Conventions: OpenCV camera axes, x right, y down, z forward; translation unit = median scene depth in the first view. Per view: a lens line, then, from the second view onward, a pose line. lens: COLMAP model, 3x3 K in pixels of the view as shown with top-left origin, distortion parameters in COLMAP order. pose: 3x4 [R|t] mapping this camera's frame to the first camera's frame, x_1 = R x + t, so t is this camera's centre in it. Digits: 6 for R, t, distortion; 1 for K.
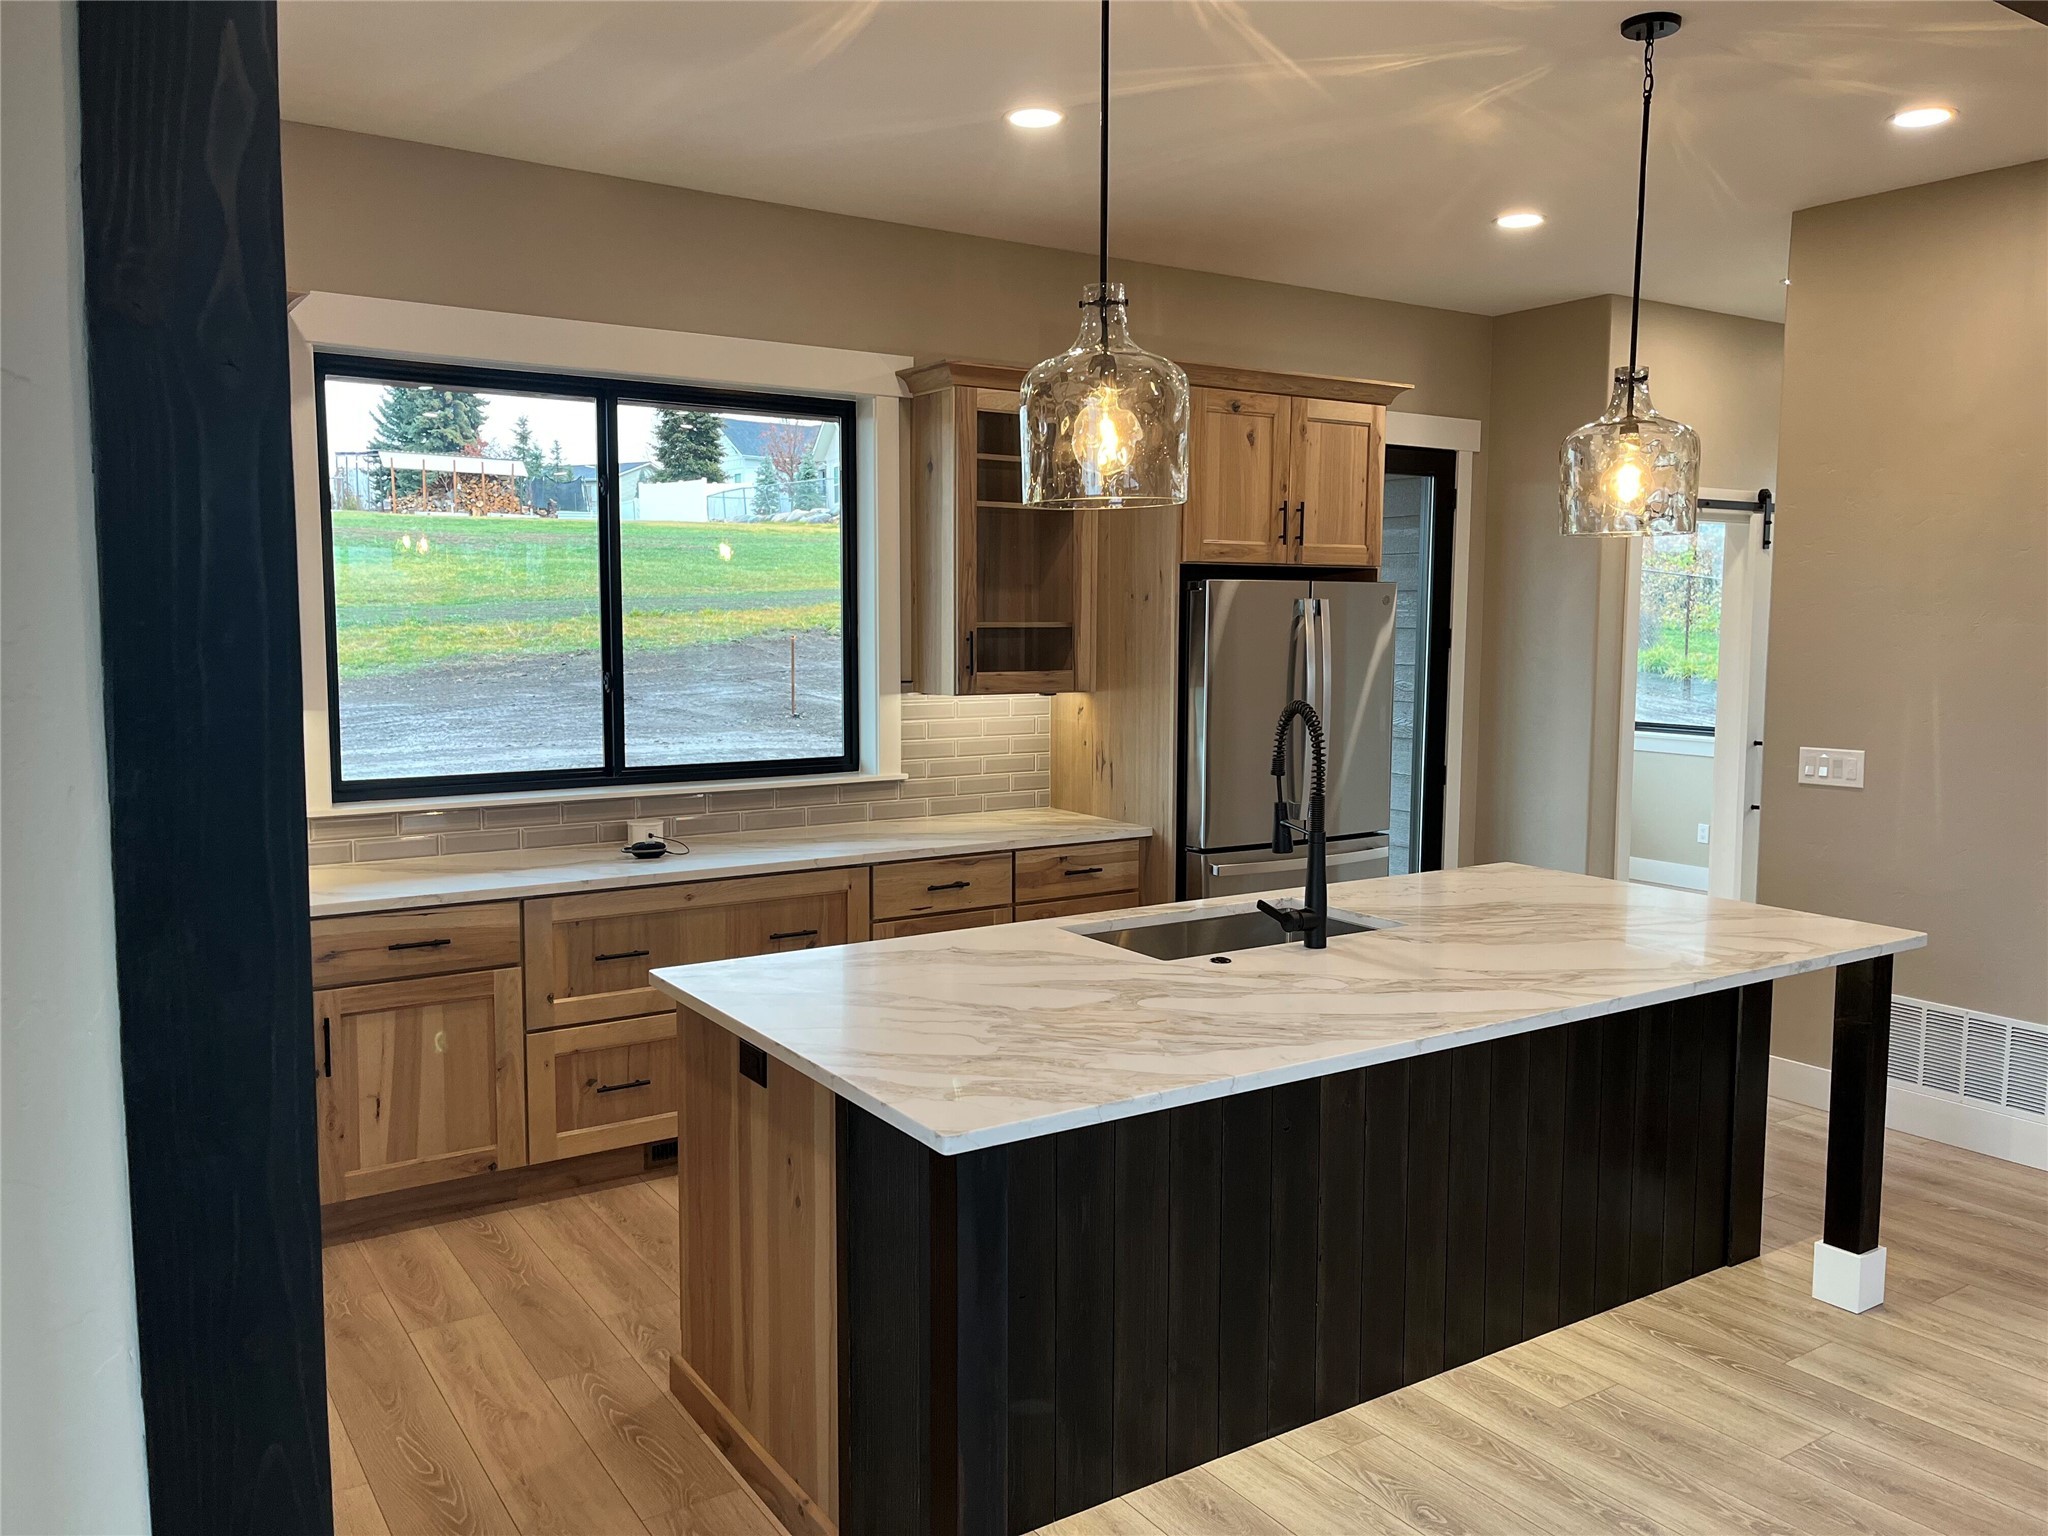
lens RADIAL K [[1546.2, 0, 1020.2], [0, 1546.2, 752.8], [0, 0, 1]] dist [0.074417, -0.103227]
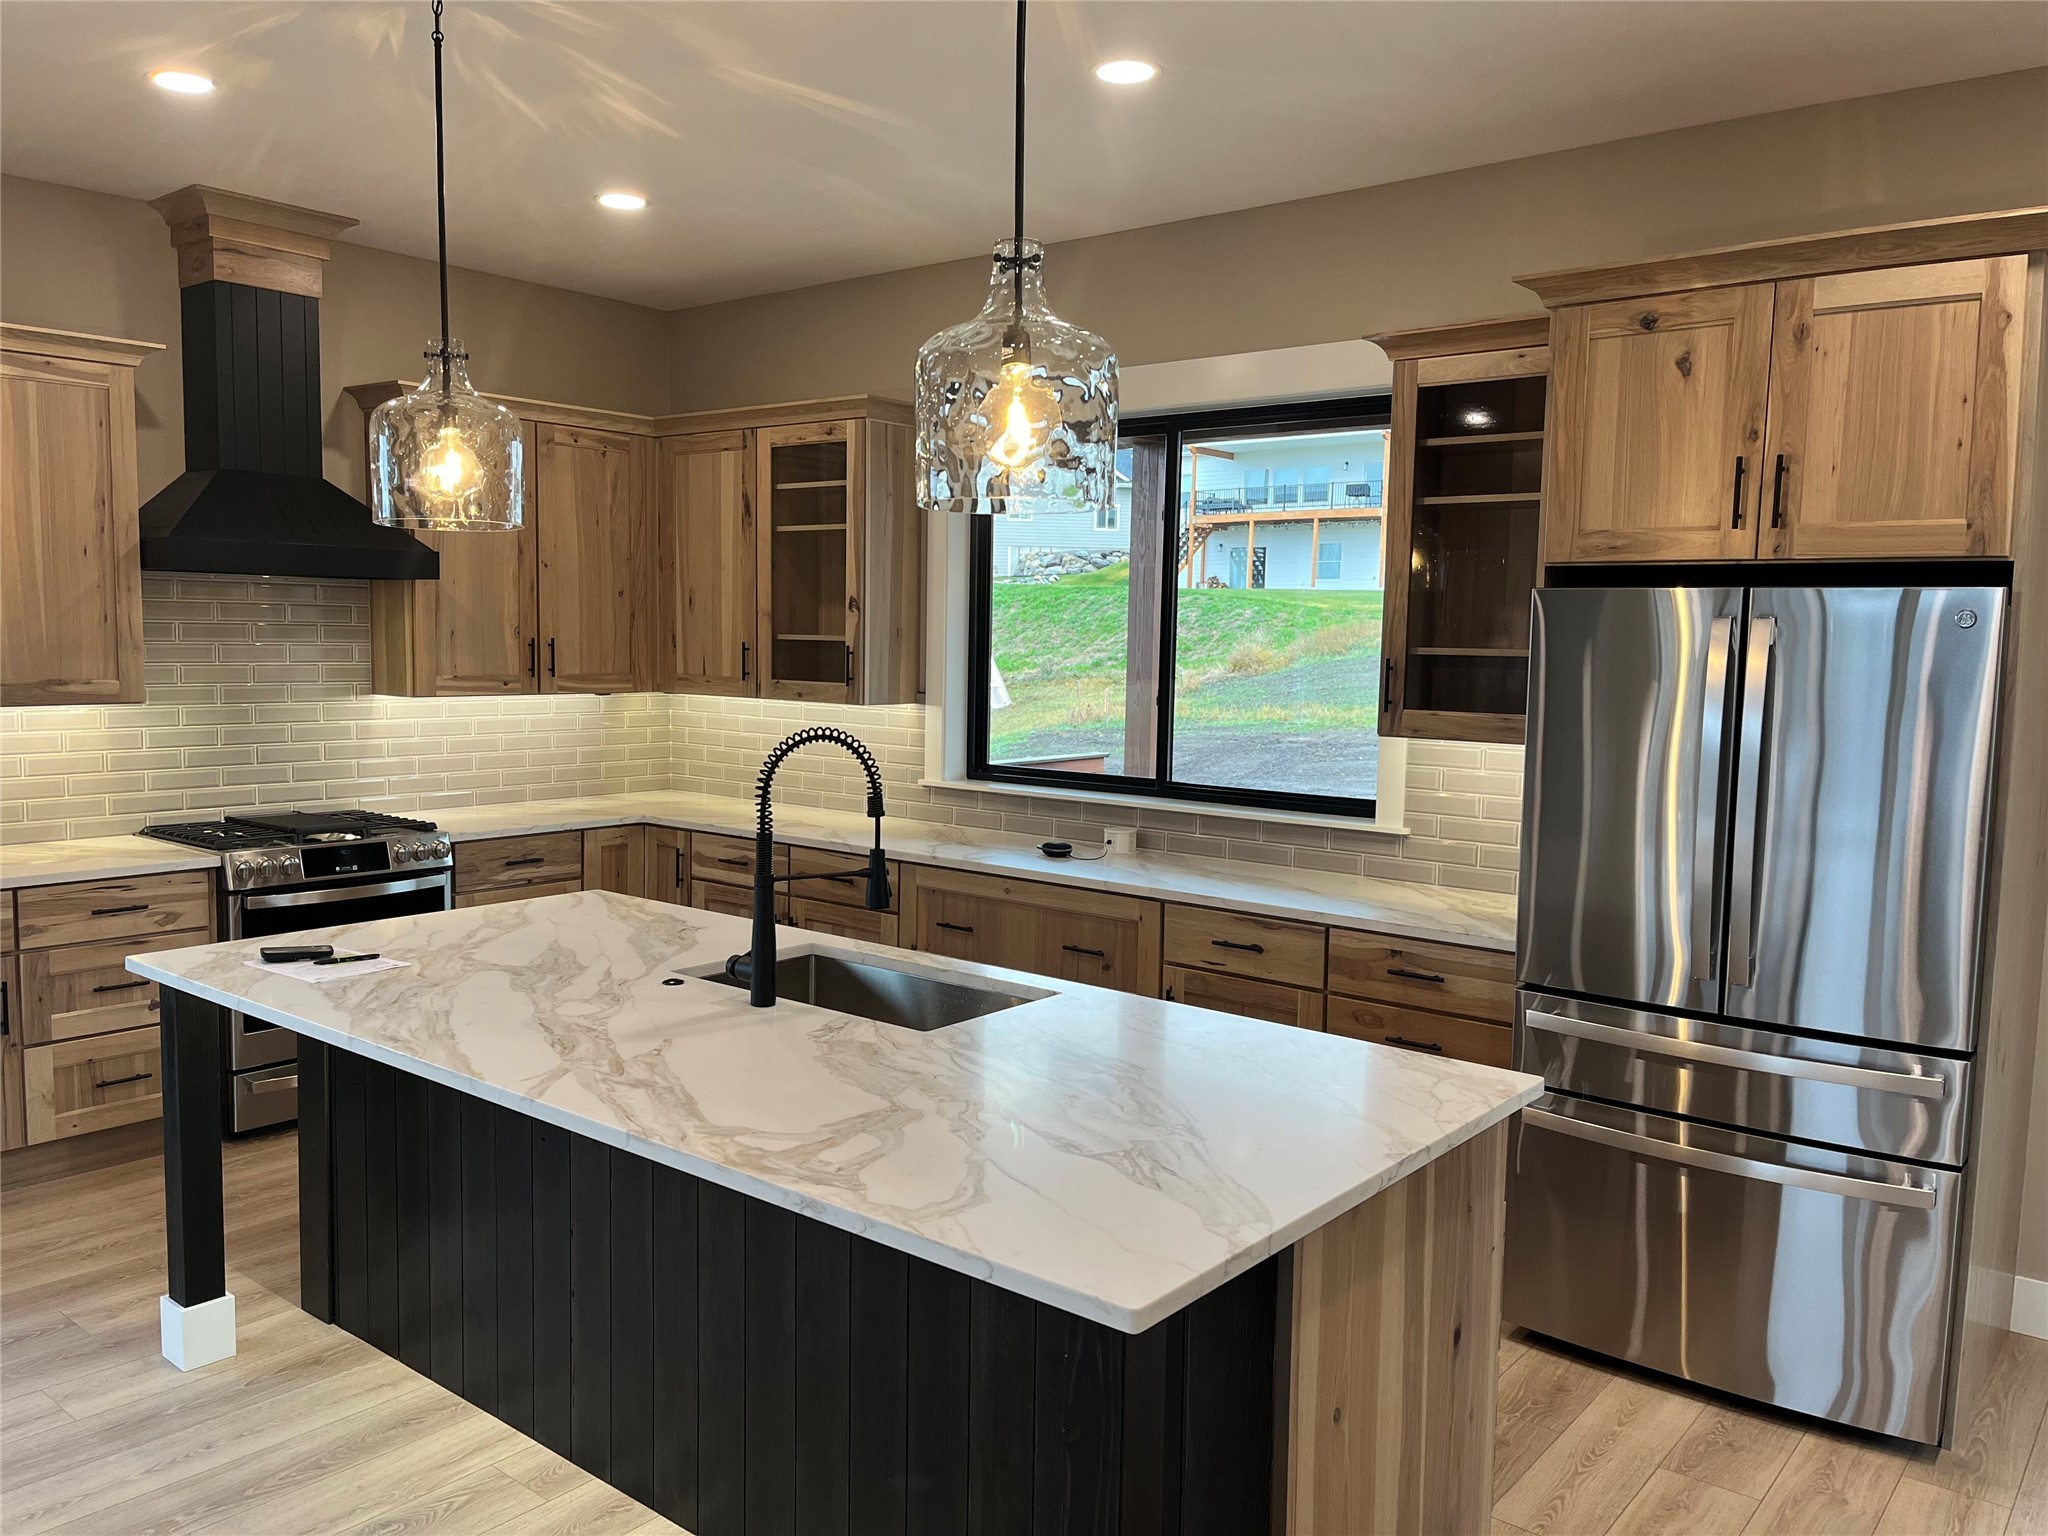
lens RADIAL K [[1545.0, 0, 1024.0], [0, 1545.0, 768.0], [0, 0, 1]] dist [0.004406, 0.000890]
pose [[0.292356, 0.086103, -0.952425, 0.662609], [-0.103959, 0.992898, 0.057851, -0.046086], [0.950642, 0.082100, 0.299231, 0.549464]]
